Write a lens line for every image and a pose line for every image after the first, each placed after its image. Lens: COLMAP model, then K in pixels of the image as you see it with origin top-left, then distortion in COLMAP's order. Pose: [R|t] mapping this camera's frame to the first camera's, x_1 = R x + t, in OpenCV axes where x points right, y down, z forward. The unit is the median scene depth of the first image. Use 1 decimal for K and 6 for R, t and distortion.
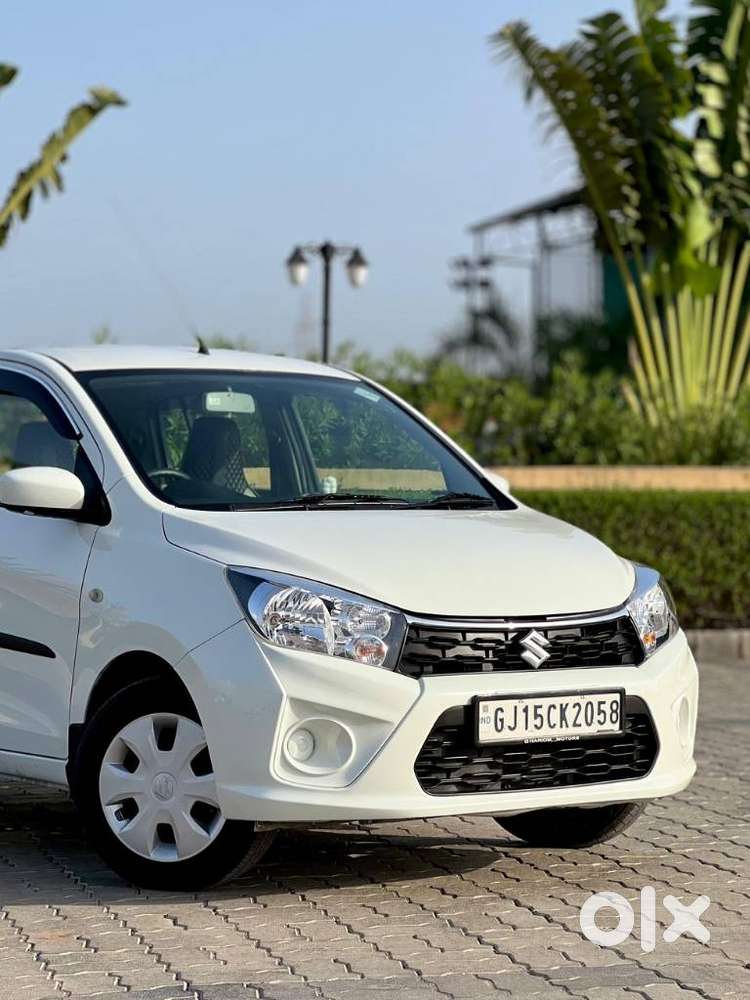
lens RADIAL K [[2612.2, 0, 376.7], [0, 2612.2, 458.5], [0, 0, 1]] dist [-0.717095, 15.701922]
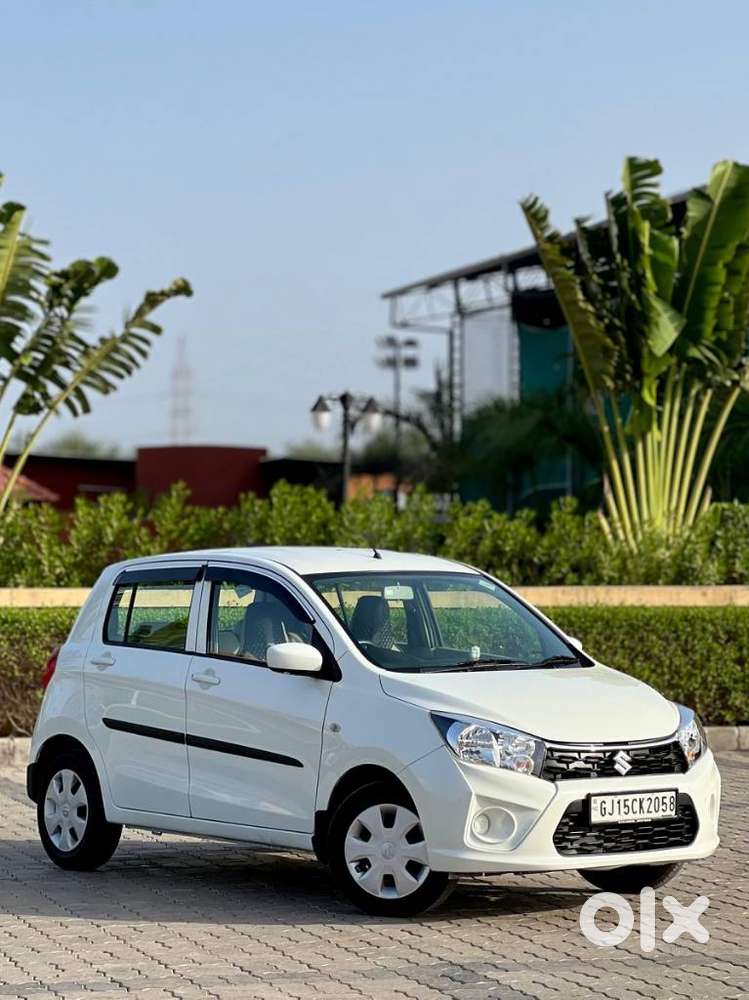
lens RADIAL K [[2773.2, 0, 343.9], [0, 2773.2, 497.2], [0, 0, 1]] dist [-0.258730, 8.441099]
pose [[0.999556, 0.002892, 0.029667, -0.159172], [-0.002683, 0.999971, -0.007096, -0.076212], [-0.029686, 0.007013, 0.999535, -0.680254]]
